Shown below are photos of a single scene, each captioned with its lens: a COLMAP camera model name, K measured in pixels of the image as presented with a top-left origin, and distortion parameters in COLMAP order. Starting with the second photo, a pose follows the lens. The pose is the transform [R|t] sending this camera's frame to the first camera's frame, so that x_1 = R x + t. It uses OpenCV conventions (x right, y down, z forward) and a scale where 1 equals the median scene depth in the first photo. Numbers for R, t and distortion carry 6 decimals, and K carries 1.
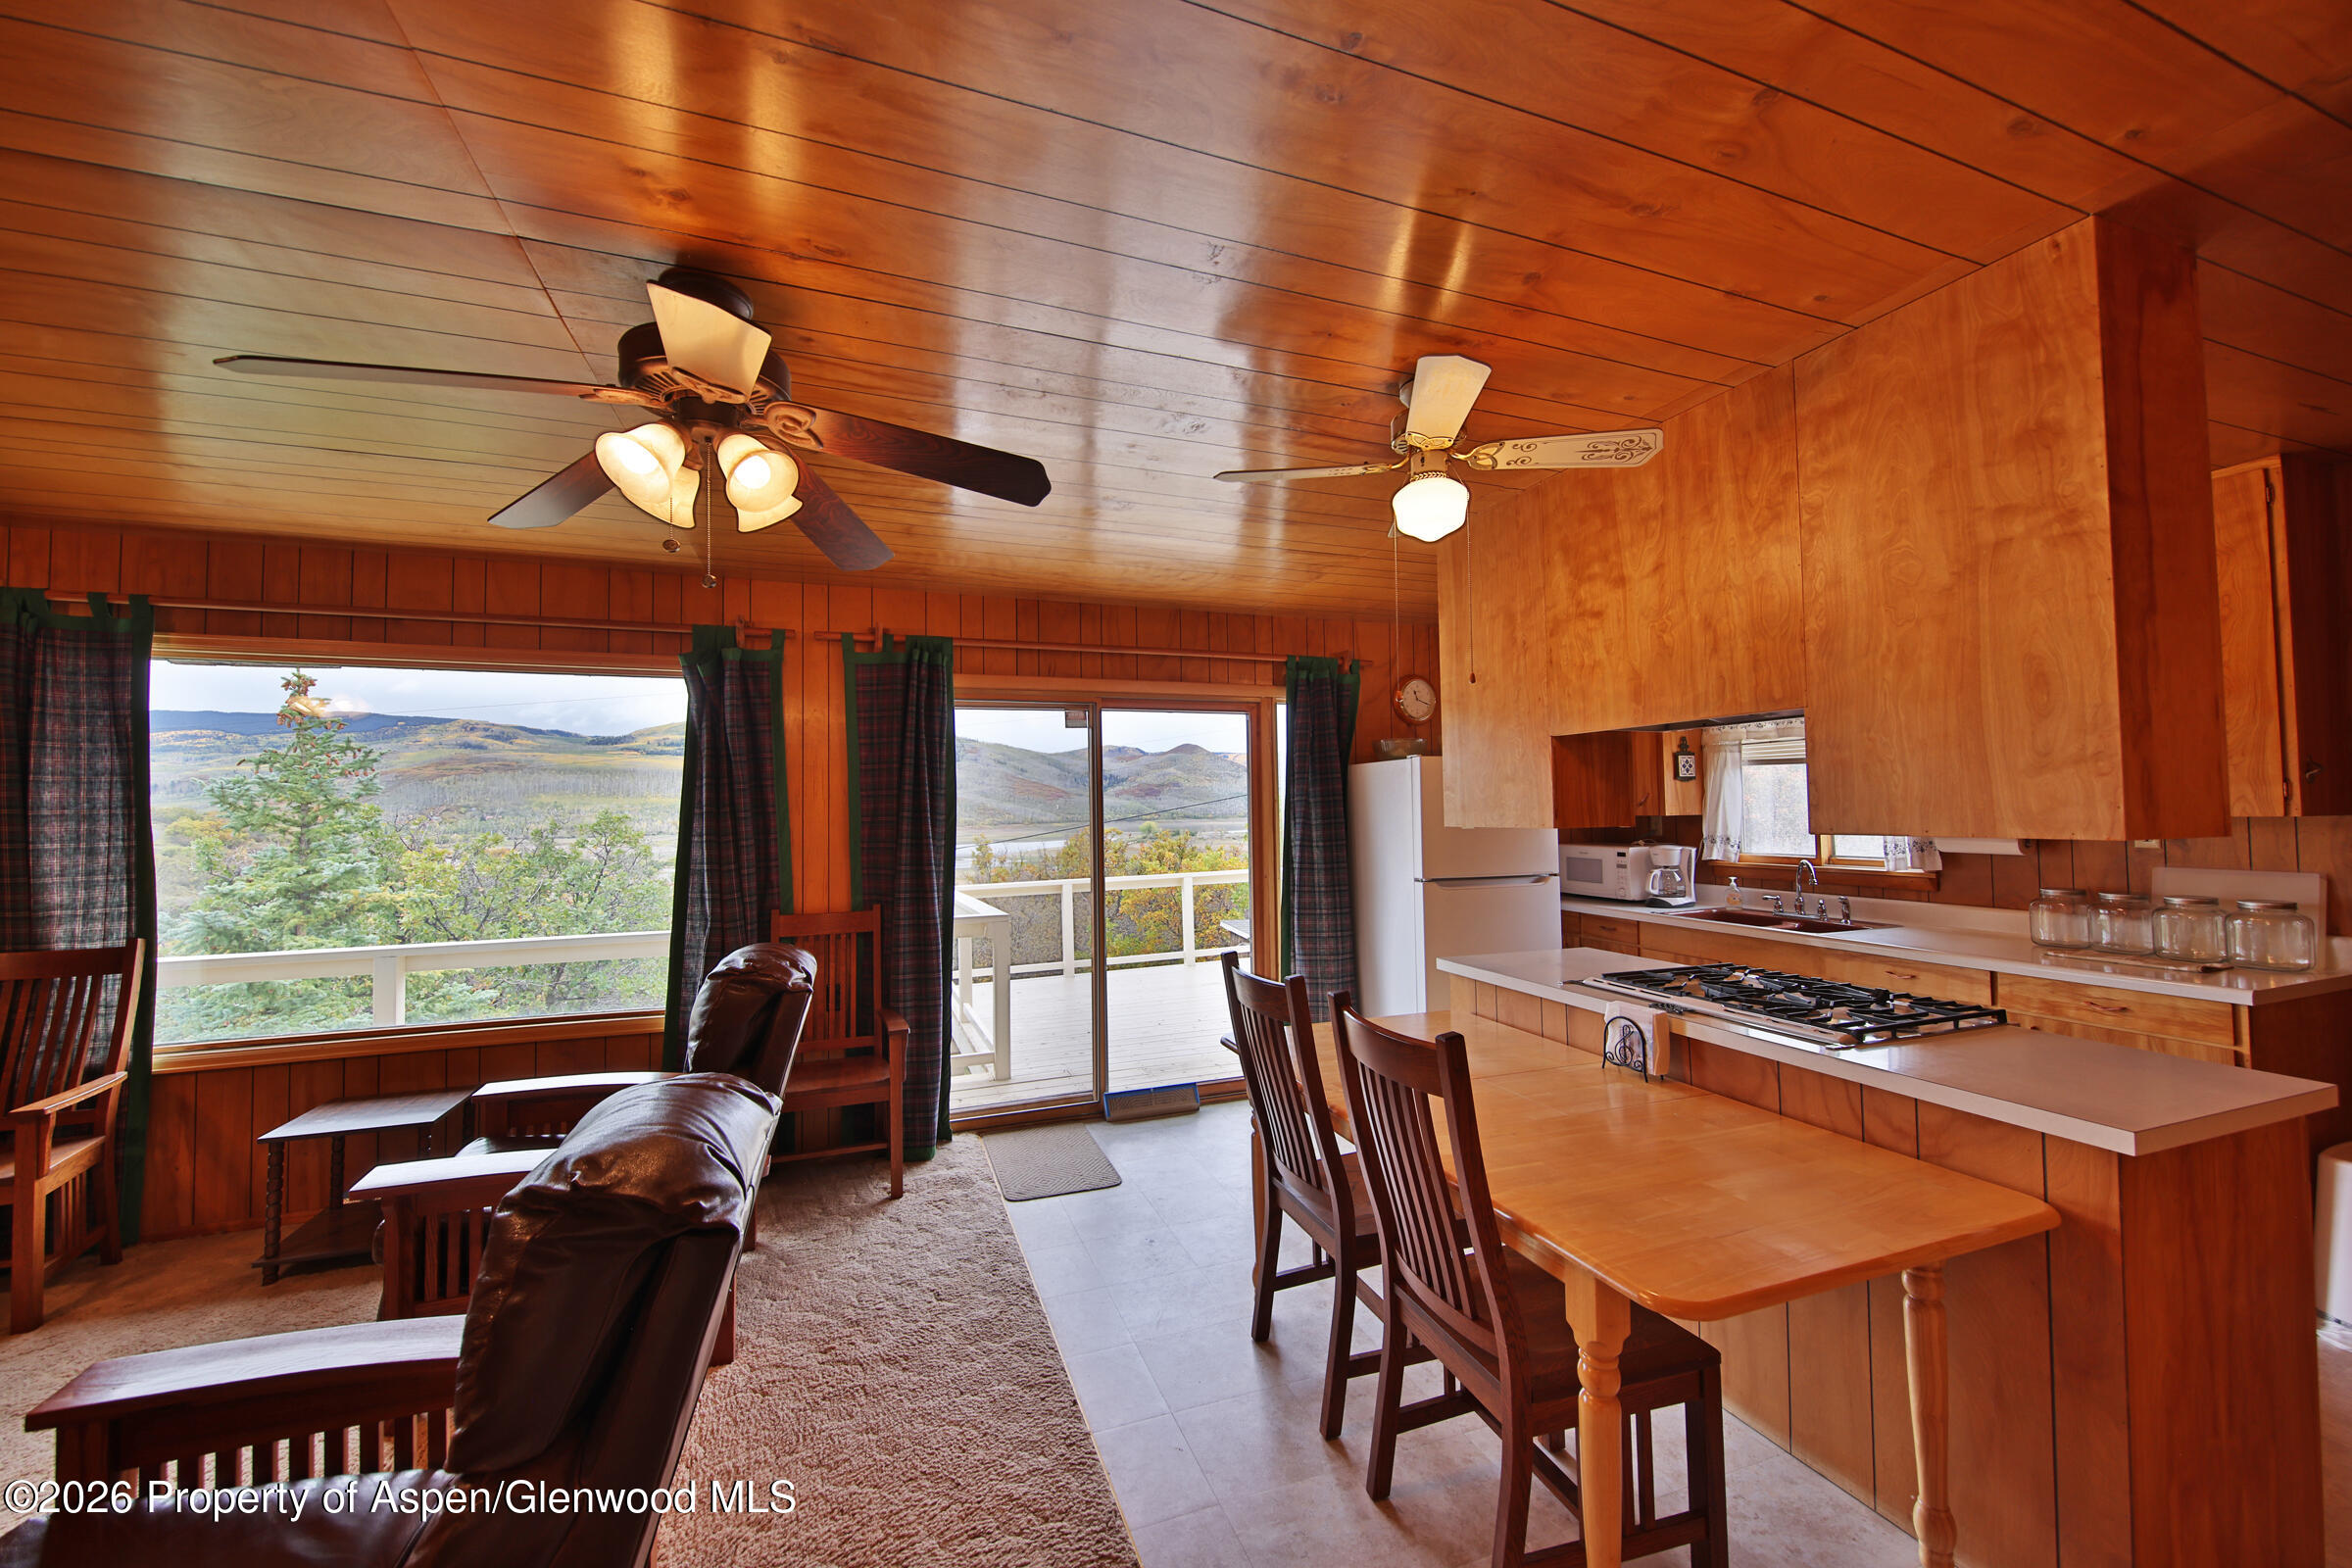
lens RADIAL K [[903.6, 0, 1149.0], [0, 903.6, 784.8], [0, 0, 1]] dist [0.000395, -0.002808]
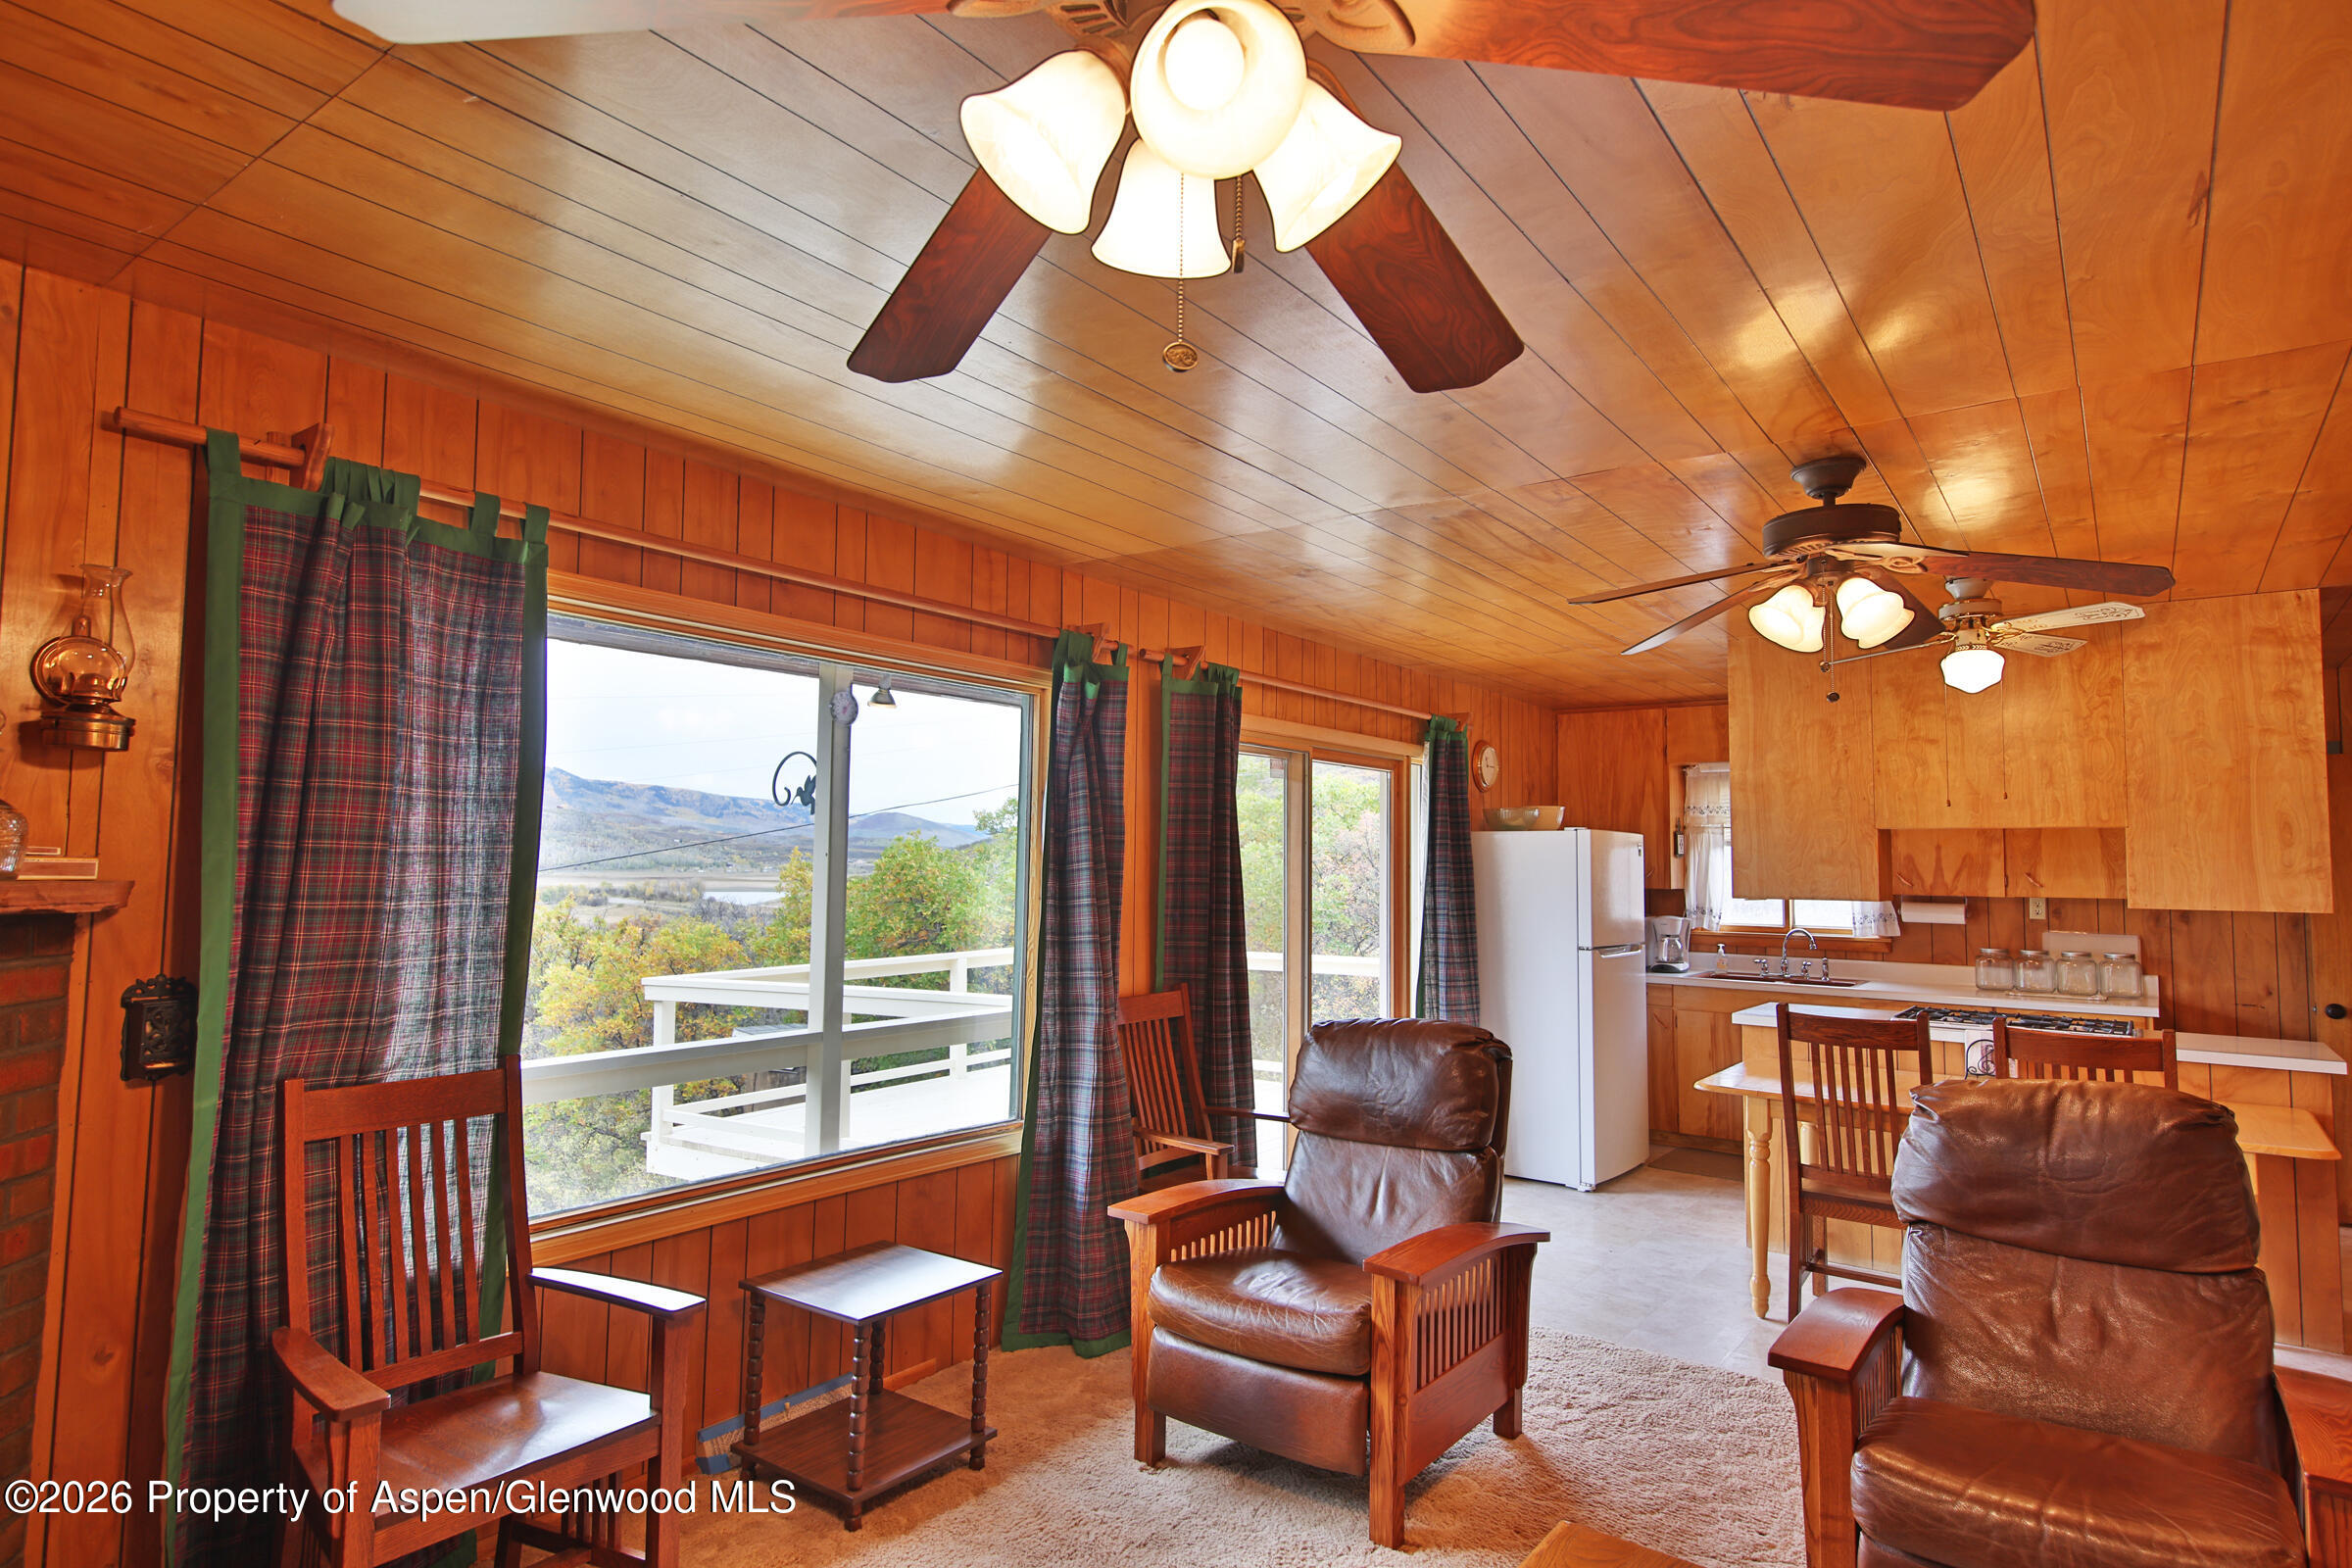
lens RADIAL K [[1299.5, 0, 1168.5], [0, 1299.5, 786.1], [0, 0, 1]] dist [0.013258, -0.003647]
pose [[0.835183, 0.058650, 0.546835, -1.140630], [-0.040158, 0.998147, -0.045723, 0.008039], [-0.548503, 0.016227, 0.835991, 0.005551]]
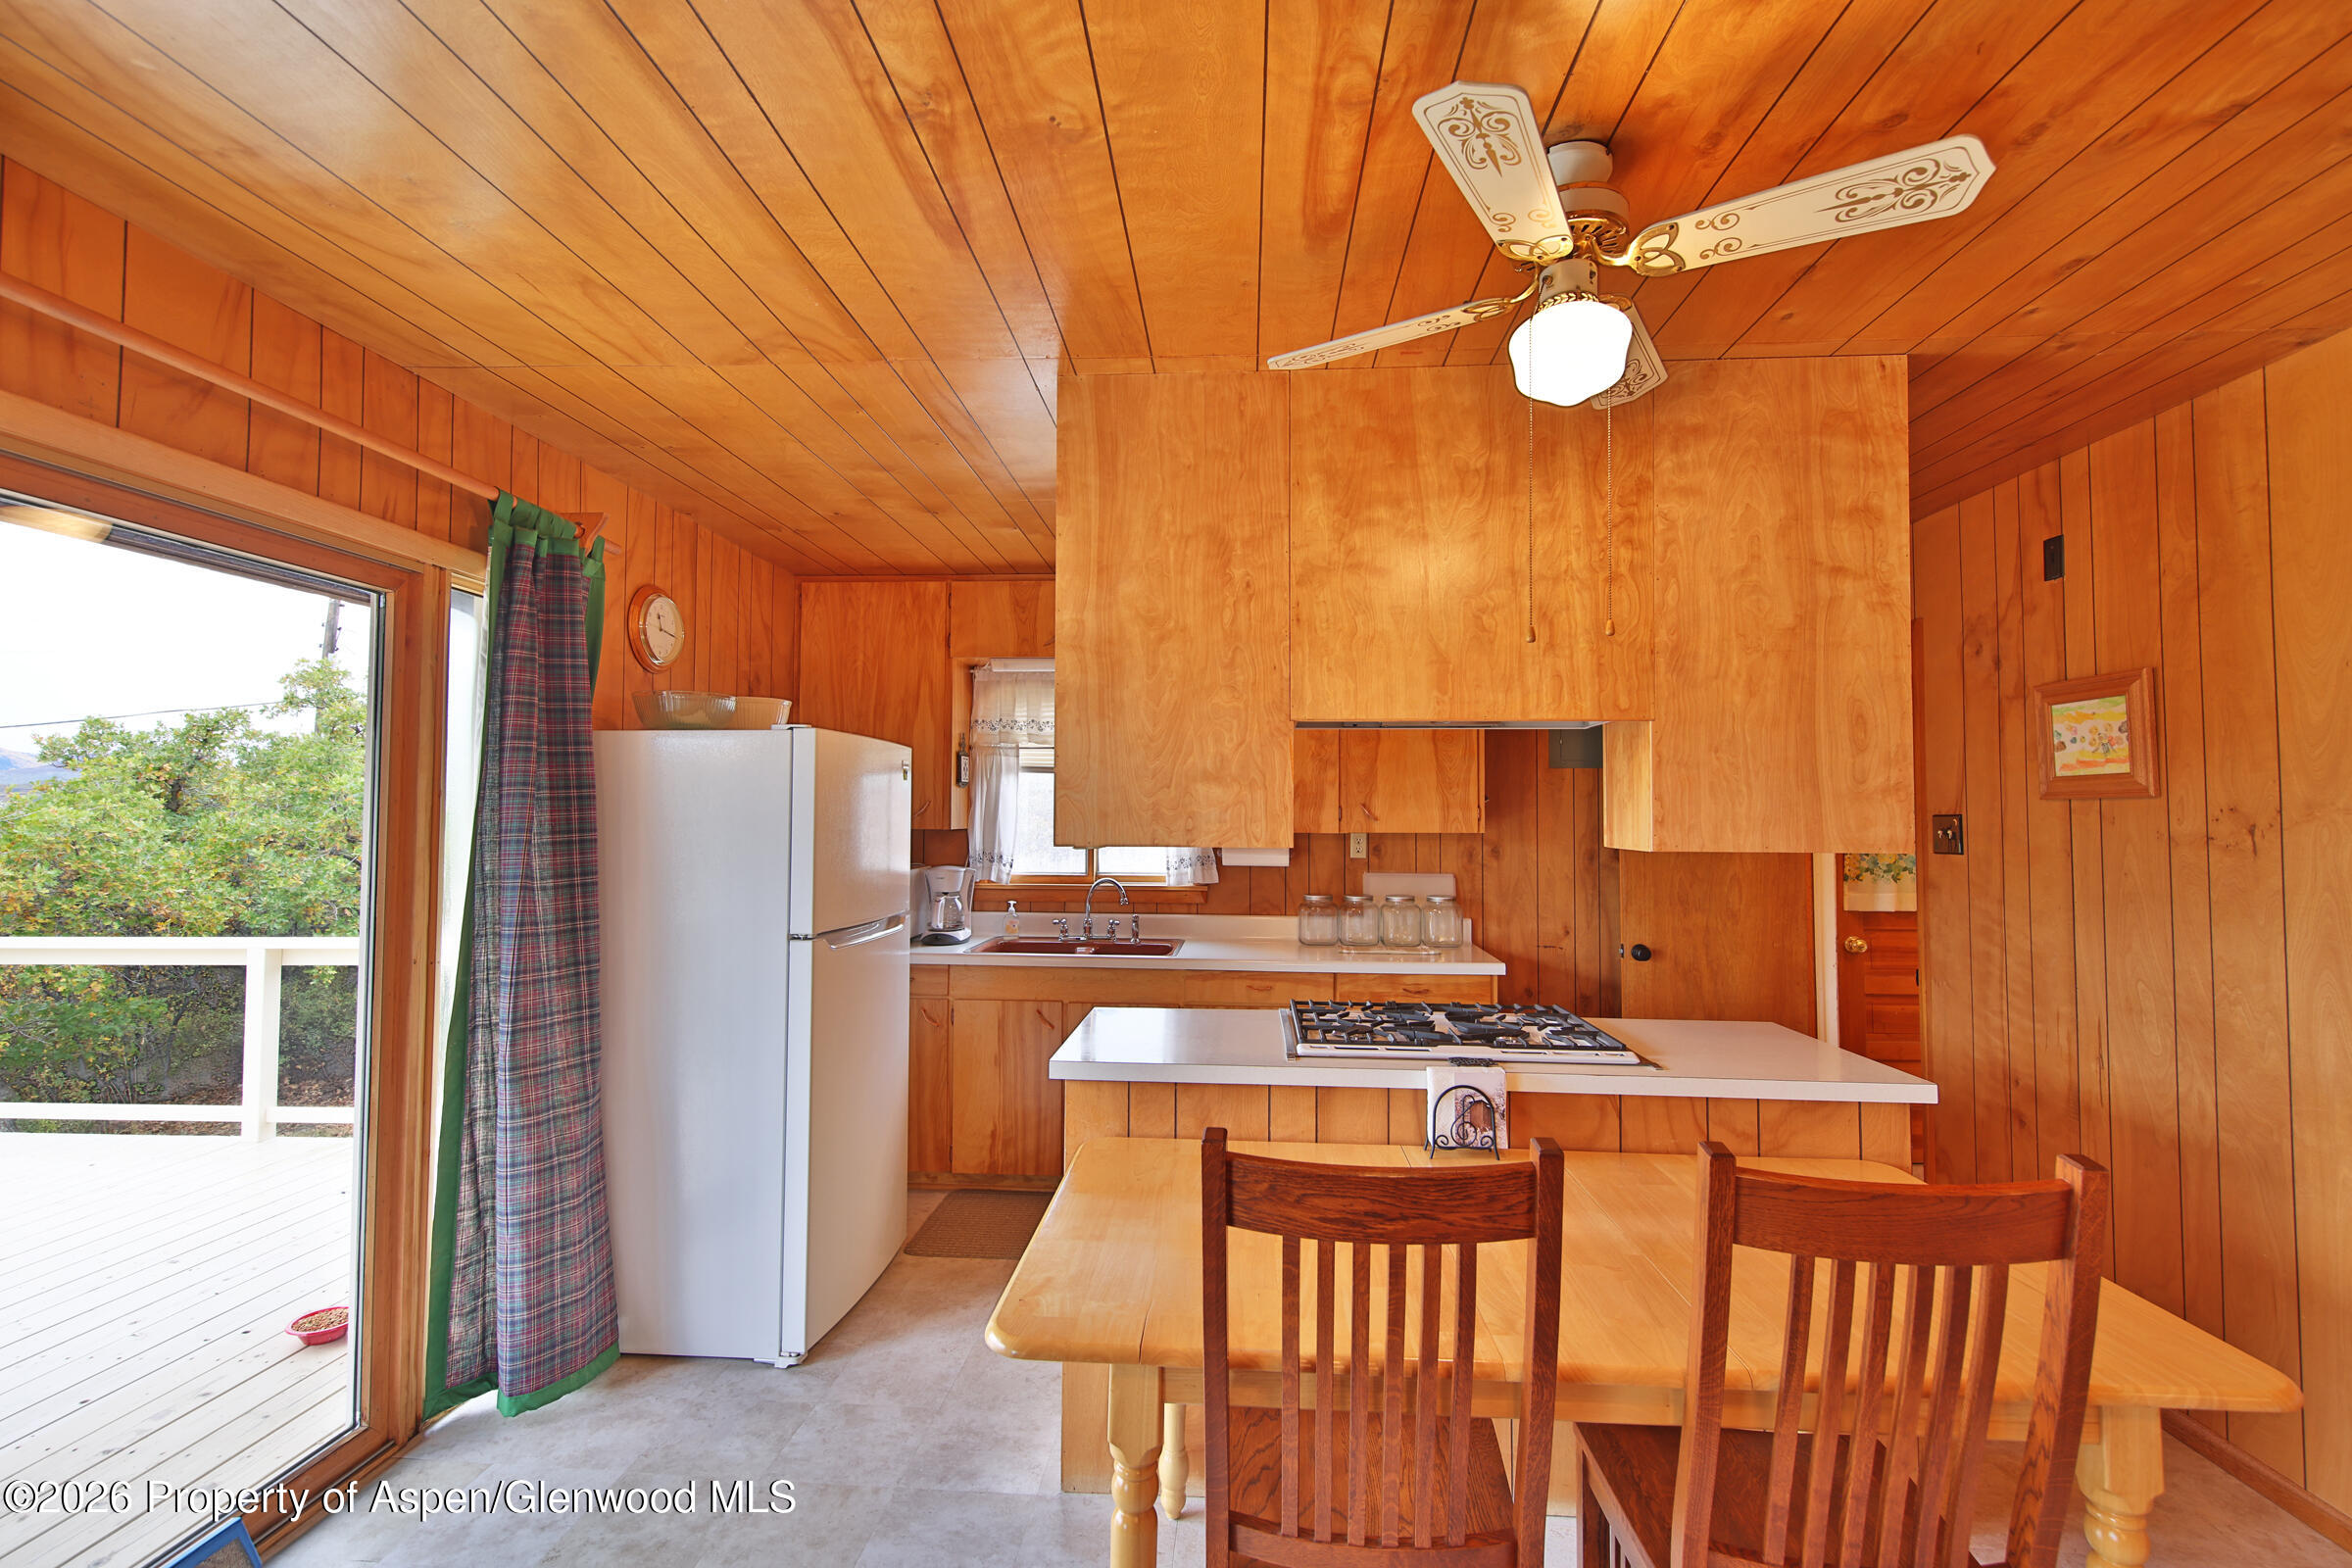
lens RADIAL K [[1048.6, 0, 1203.2], [0, 1048.6, 782.0], [0, 0, 1]] dist [0.011599, -0.000615]
pose [[0.380153, 0.047121, 0.923723, -0.295841], [-0.037870, 0.998657, -0.035358, 0.022755], [-0.924148, -0.021540, 0.381427, 0.603482]]
